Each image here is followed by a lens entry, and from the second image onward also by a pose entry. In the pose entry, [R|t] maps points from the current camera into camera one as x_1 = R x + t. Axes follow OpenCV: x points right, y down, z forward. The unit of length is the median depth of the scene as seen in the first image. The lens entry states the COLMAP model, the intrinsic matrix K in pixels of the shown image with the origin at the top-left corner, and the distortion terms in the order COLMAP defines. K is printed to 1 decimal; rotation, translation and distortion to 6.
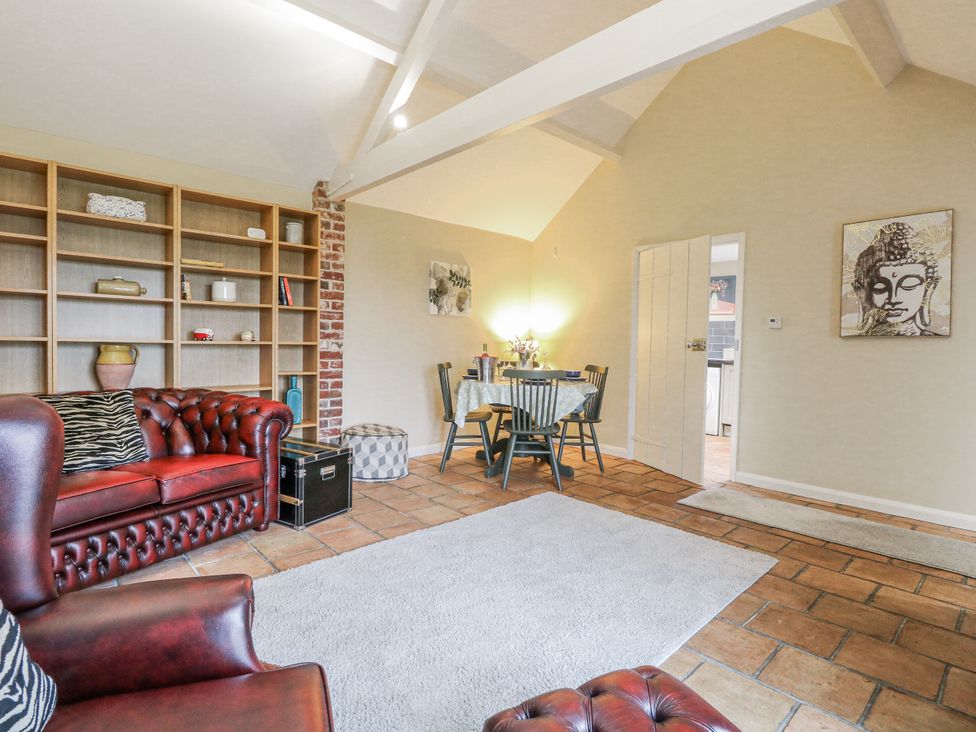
lens RADIAL K [[505.5, 0, 482.0], [0, 505.5, 362.3], [0, 0, 1]] dist [-0.006338, -0.001141]
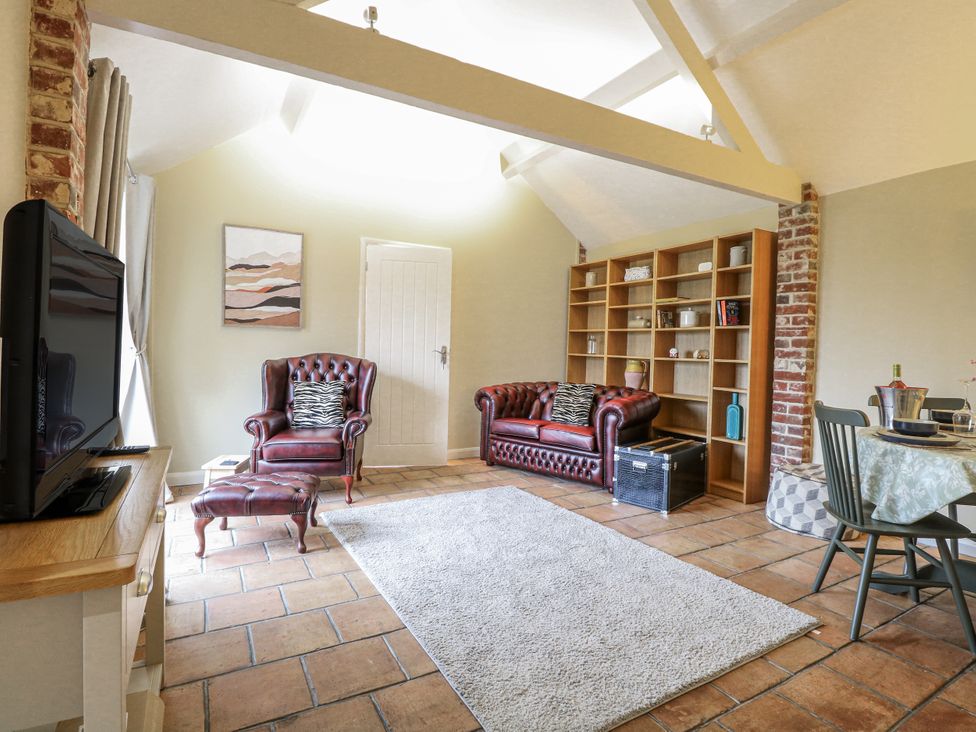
lens RADIAL K [[505.5, 0, 485.9], [0, 505.5, 360.8], [0, 0, 1]] dist [-0.006338, -0.001141]
pose [[-0.215428, -0.001794, -0.976518, 0.705022], [-0.072585, 0.997261, 0.014180, -0.014842], [0.973818, 0.073936, -0.214968, 0.676216]]
